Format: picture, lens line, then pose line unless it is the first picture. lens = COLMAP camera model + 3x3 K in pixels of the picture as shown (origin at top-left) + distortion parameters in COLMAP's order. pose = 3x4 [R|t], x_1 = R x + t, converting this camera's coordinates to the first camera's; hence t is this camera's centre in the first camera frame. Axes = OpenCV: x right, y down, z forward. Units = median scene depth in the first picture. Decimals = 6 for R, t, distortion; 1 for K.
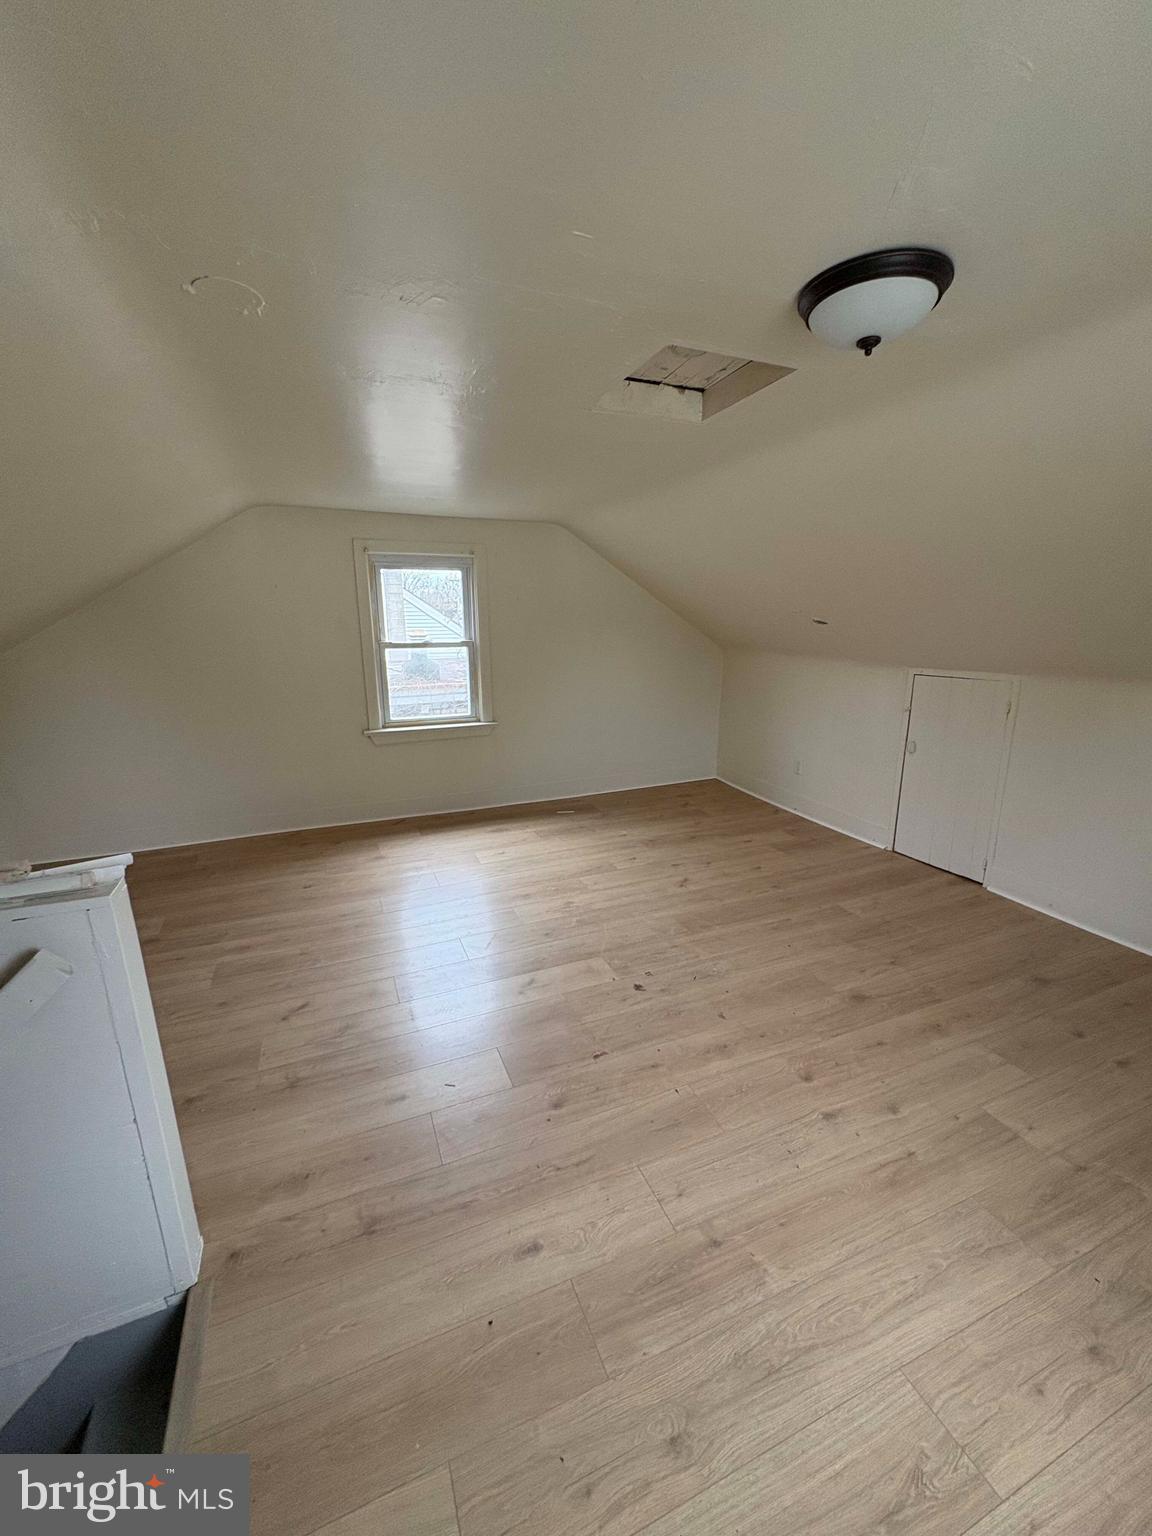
lens RADIAL K [[619.5, 0, 581.1], [0, 619.5, 774.6], [0, 0, 1]] dist [-0.001456, -0.000313]
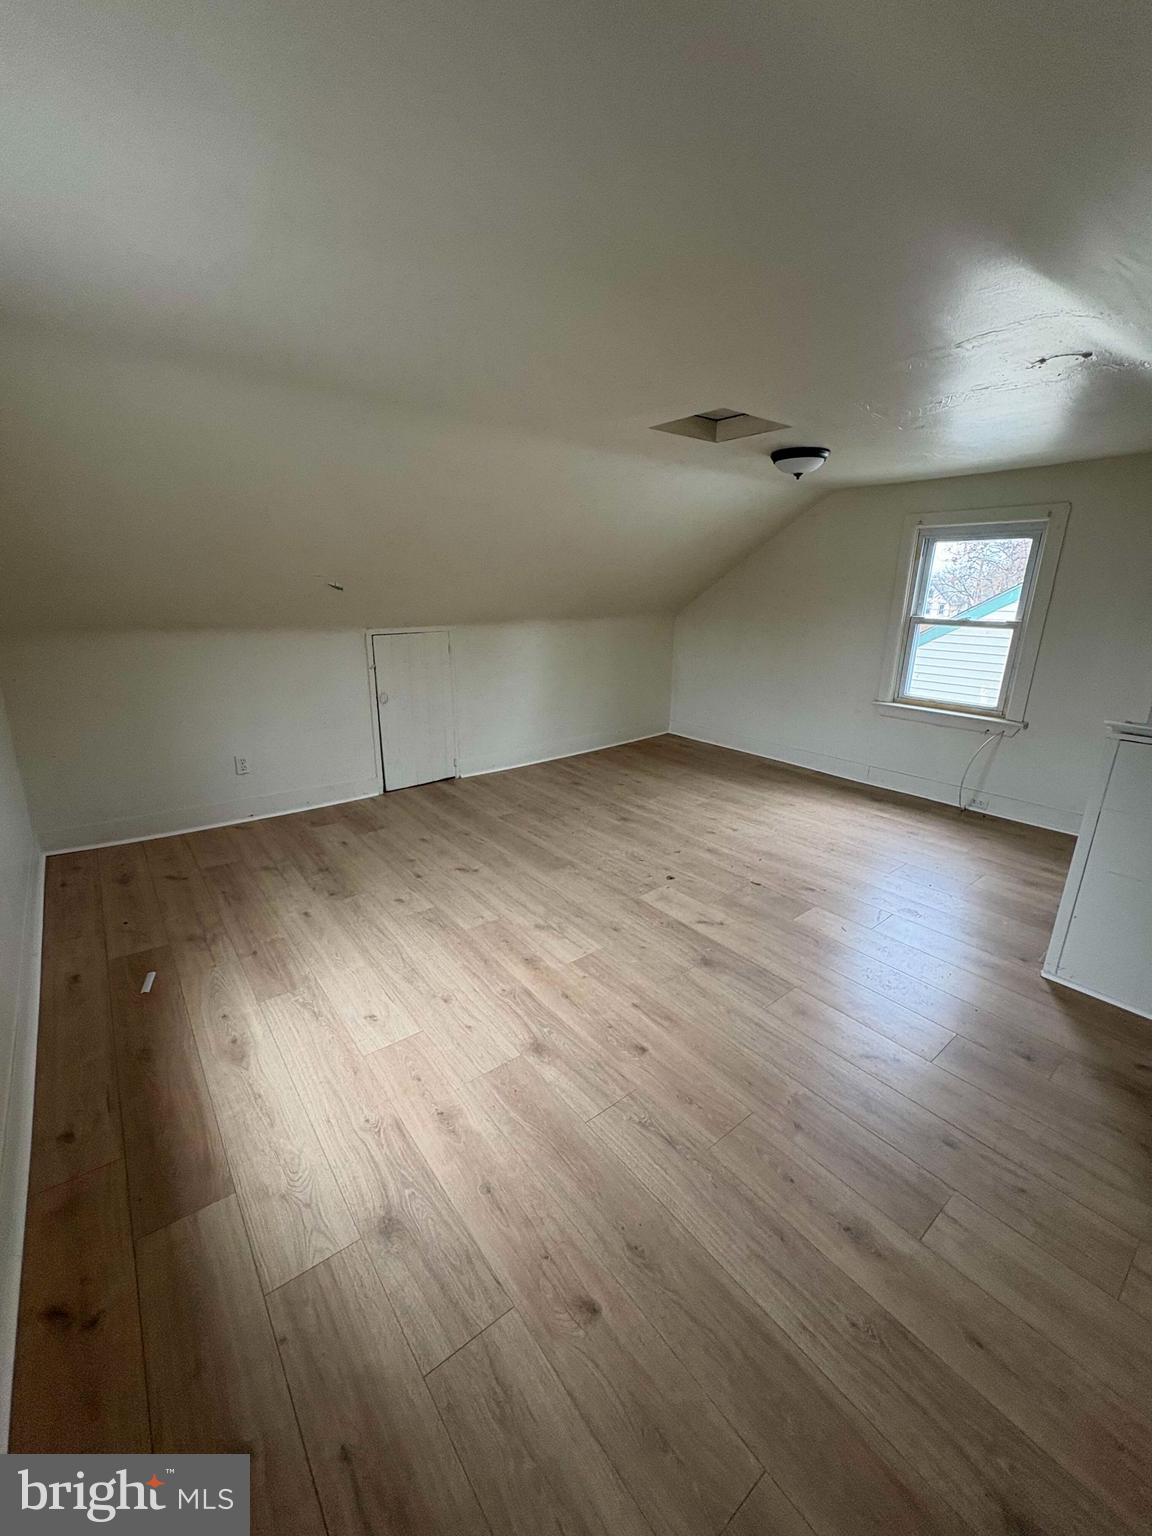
lens RADIAL K [[619.5, 0, 578.4], [0, 619.5, 763.2], [0, 0, 1]] dist [-0.001456, -0.000313]
pose [[-0.283193, -0.256341, 0.924170, -0.700778], [0.230007, 0.917343, 0.324928, -0.236494], [-0.931074, 0.304583, -0.200825, 0.987665]]
